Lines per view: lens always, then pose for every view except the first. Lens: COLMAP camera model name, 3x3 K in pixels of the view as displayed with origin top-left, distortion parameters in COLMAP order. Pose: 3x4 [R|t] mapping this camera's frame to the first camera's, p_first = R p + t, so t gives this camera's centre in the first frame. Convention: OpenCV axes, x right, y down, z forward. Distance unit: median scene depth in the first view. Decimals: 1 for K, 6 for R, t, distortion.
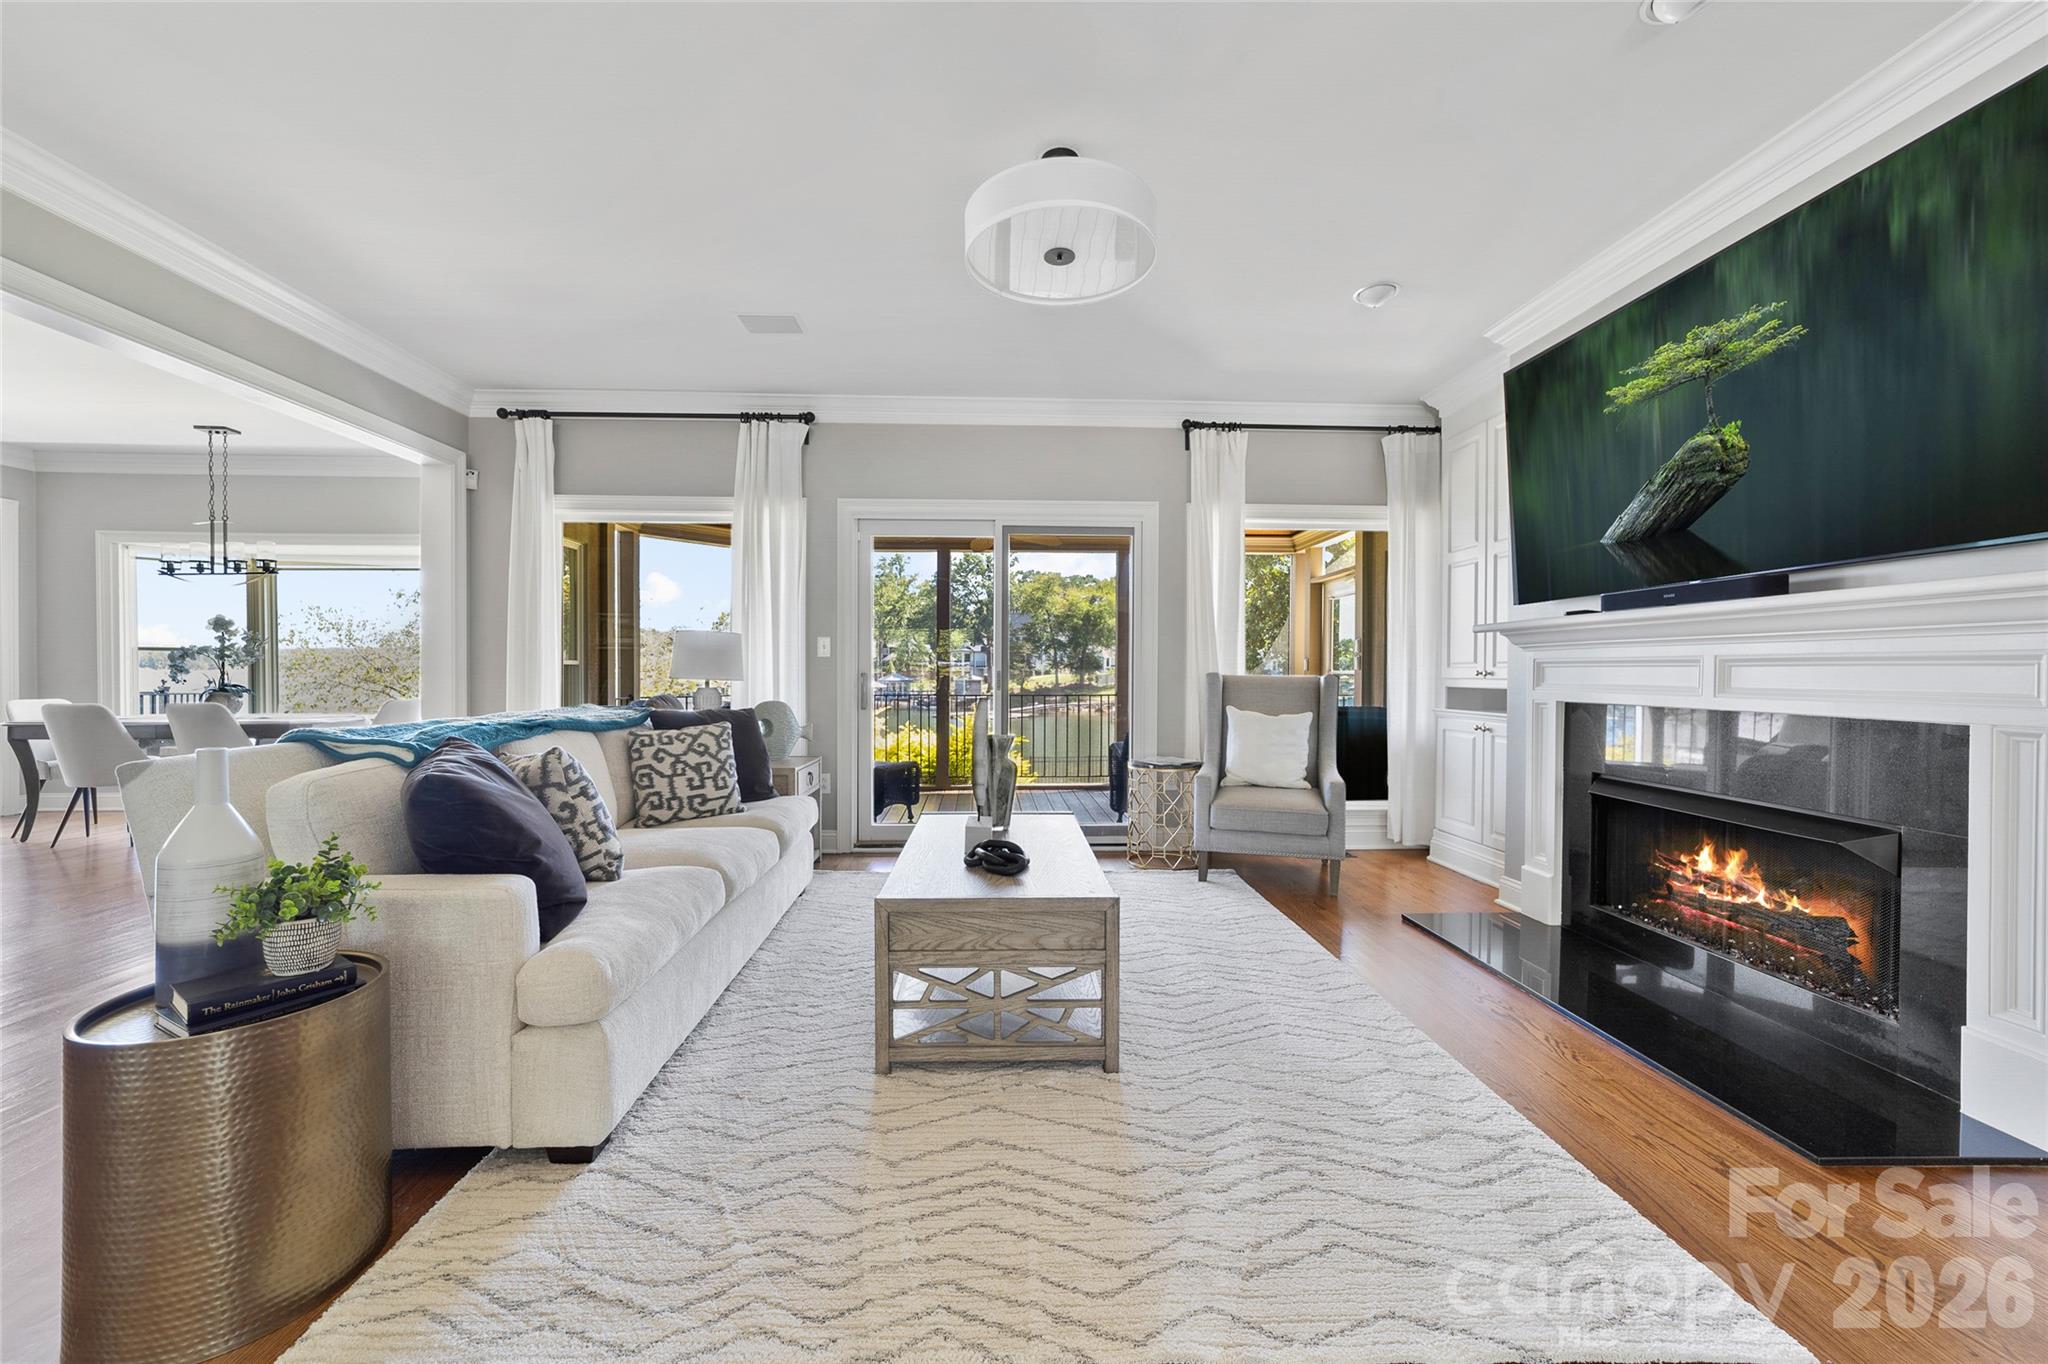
lens RADIAL K [[785.2, 0, 1071.5], [0, 785.2, 711.8], [0, 0, 1]] dist [0.001624, 0.000531]
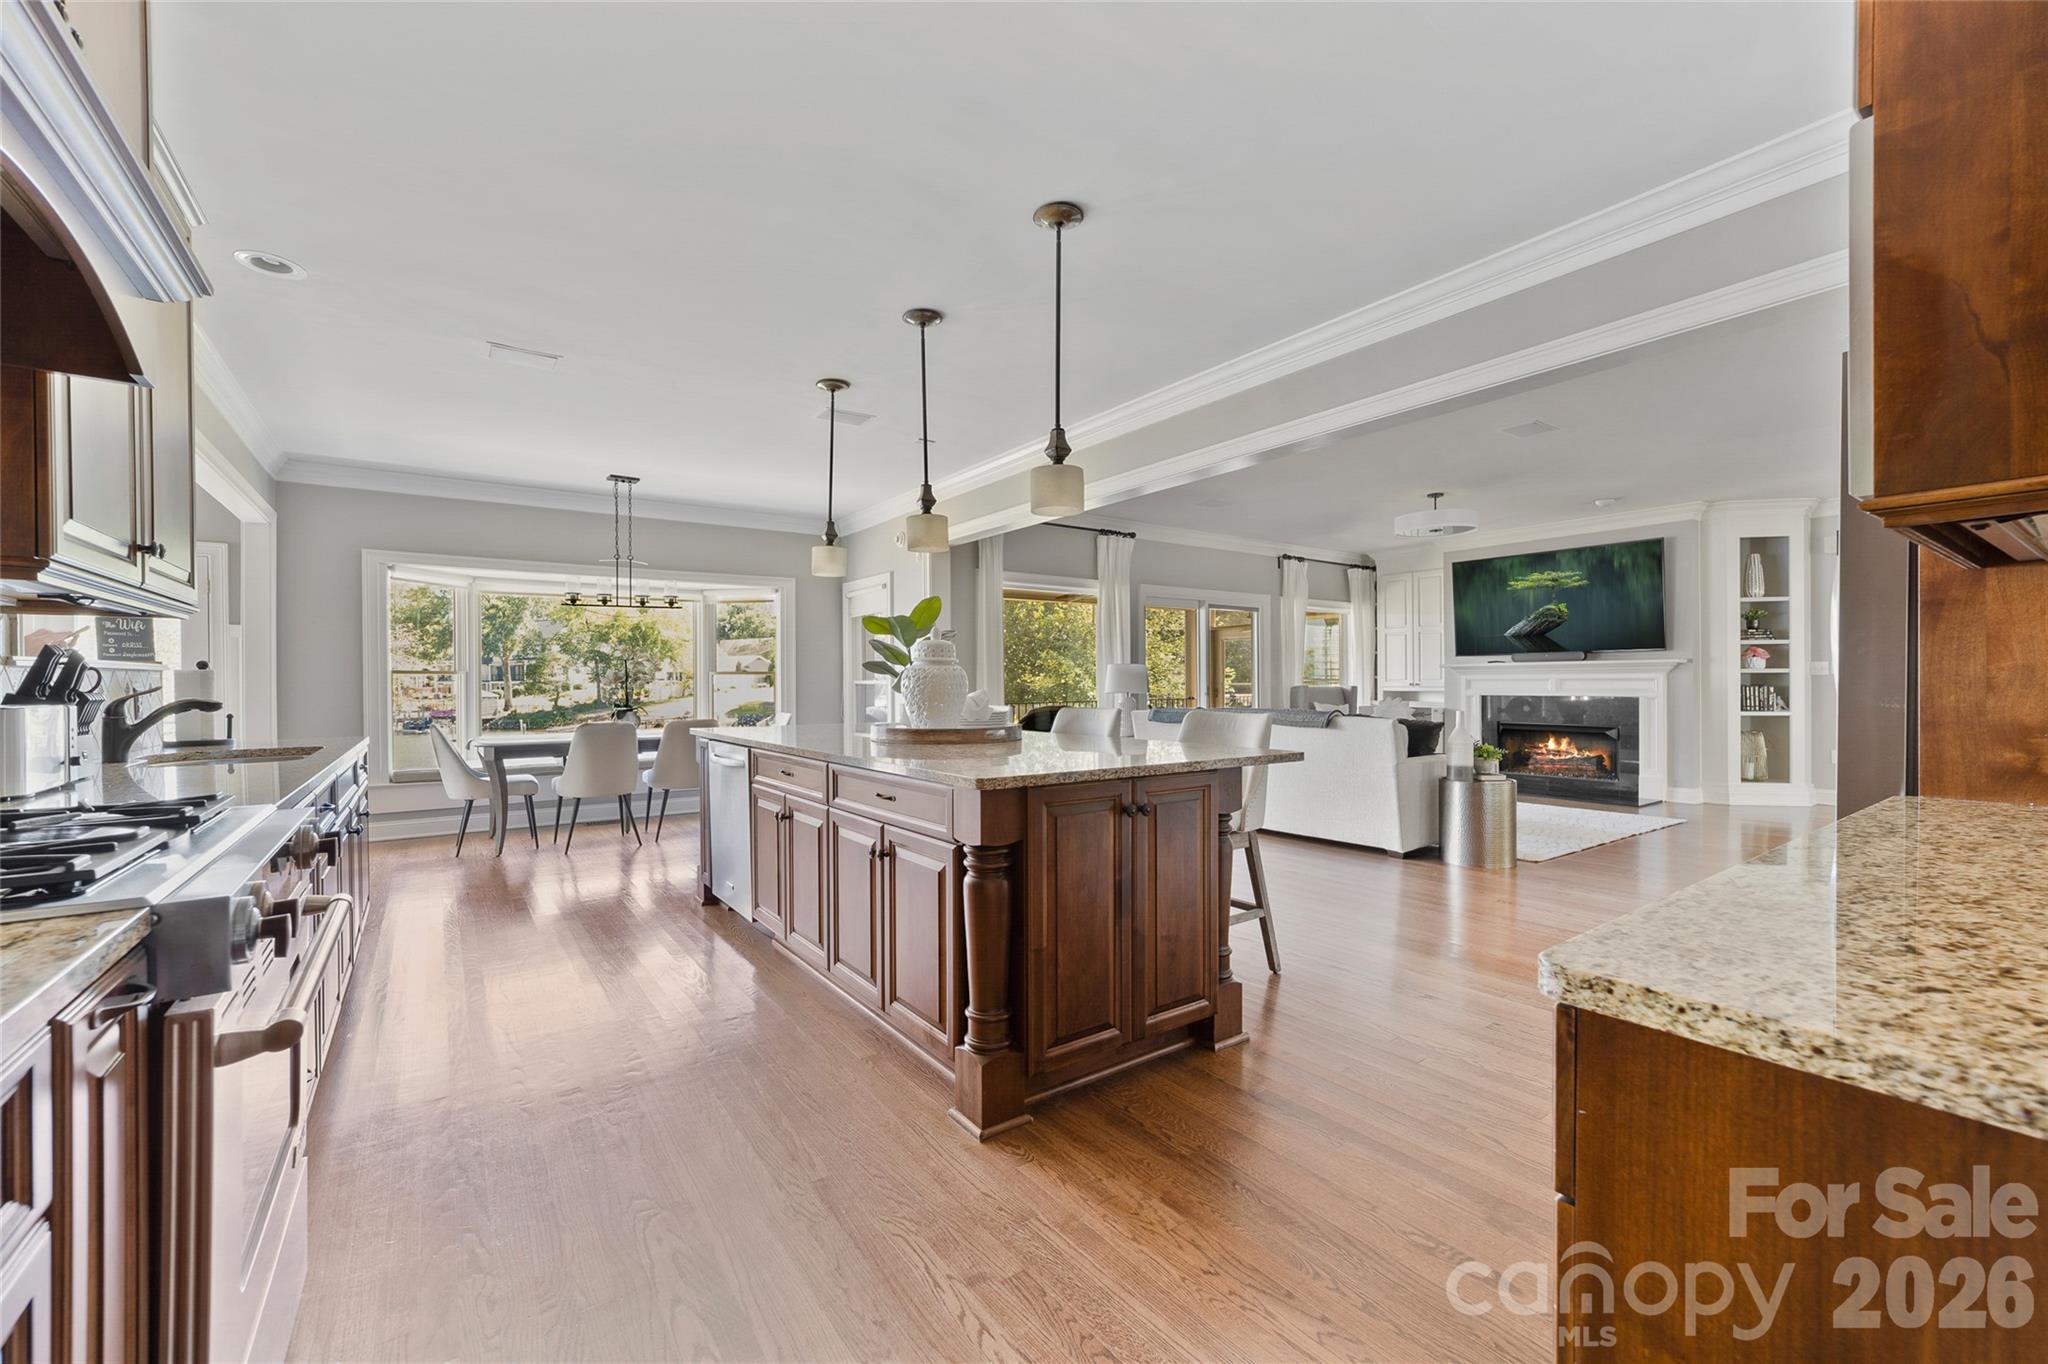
lens RADIAL K [[785.2, 0, 1030.9], [0, 785.2, 685.7], [0, 0, 1]] dist [0.001624, 0.000531]
pose [[0.847459, -0.012277, 0.530718, -2.032516], [0.037965, 0.998574, -0.037523, -0.000835], [-0.529501, 0.051949, 0.846717, -0.404772]]
